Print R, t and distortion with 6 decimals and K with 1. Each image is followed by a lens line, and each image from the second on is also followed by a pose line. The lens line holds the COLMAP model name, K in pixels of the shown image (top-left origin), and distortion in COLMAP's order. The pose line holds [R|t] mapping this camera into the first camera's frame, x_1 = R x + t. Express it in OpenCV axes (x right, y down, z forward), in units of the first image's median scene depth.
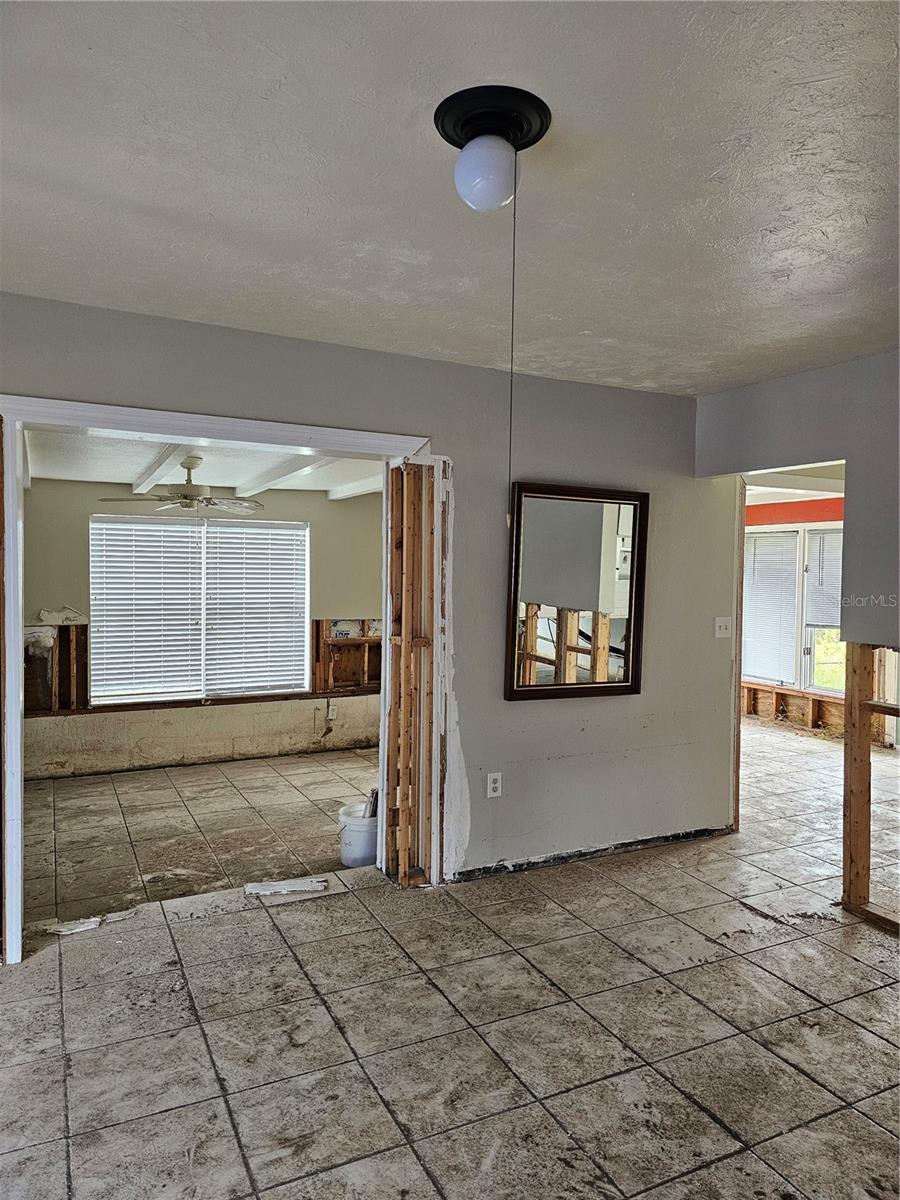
lens RADIAL K [[802.6, 0, 460.4], [0, 802.6, 594.9], [0, 0, 1]] dist [0.066151, -0.063183]
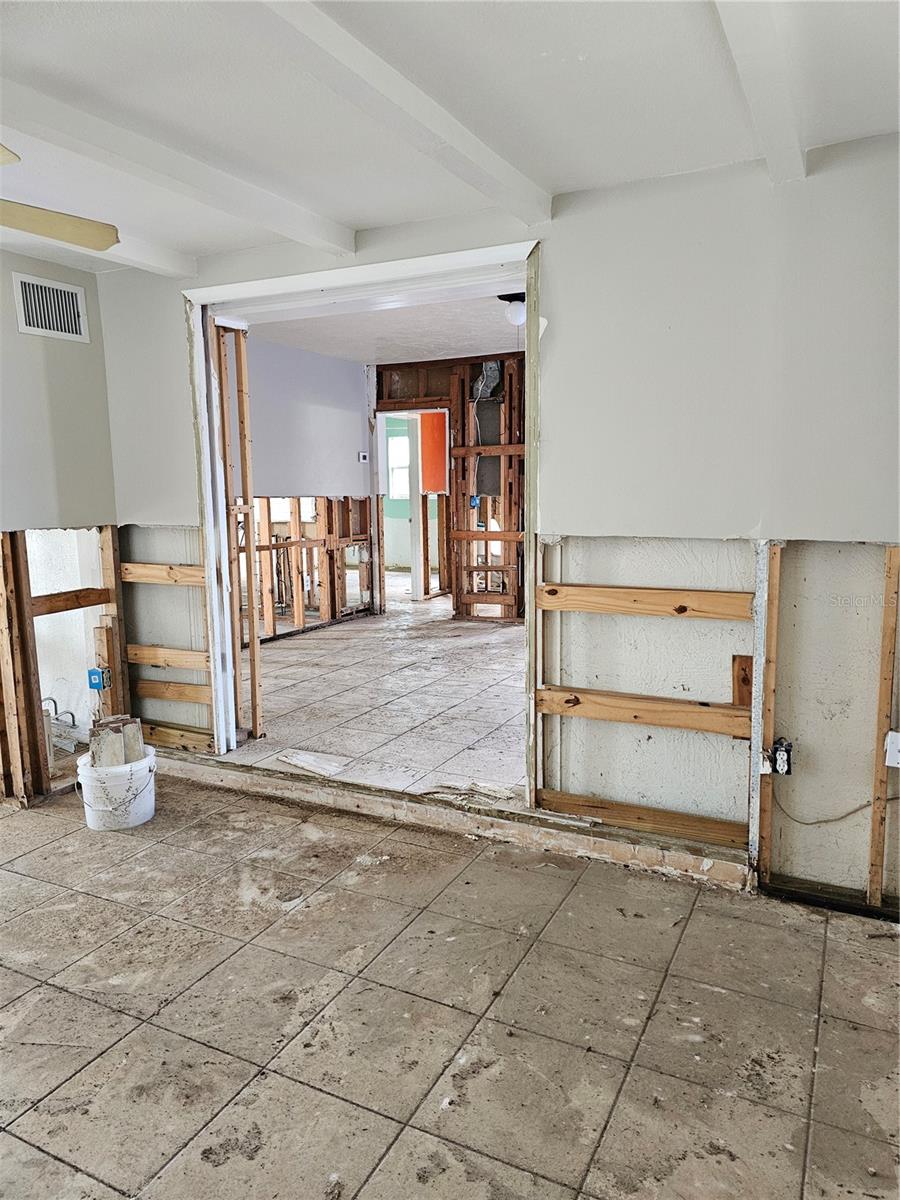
lens RADIAL K [[802.6, 0, 463.6], [0, 802.6, 593.0], [0, 0, 1]] dist [0.066151, -0.063183]
pose [[-0.599899, -0.113023, 0.792053, -0.840932], [0.025389, 0.986784, 0.160040, 0.005112], [-0.799673, 0.116117, -0.589101, 1.101119]]
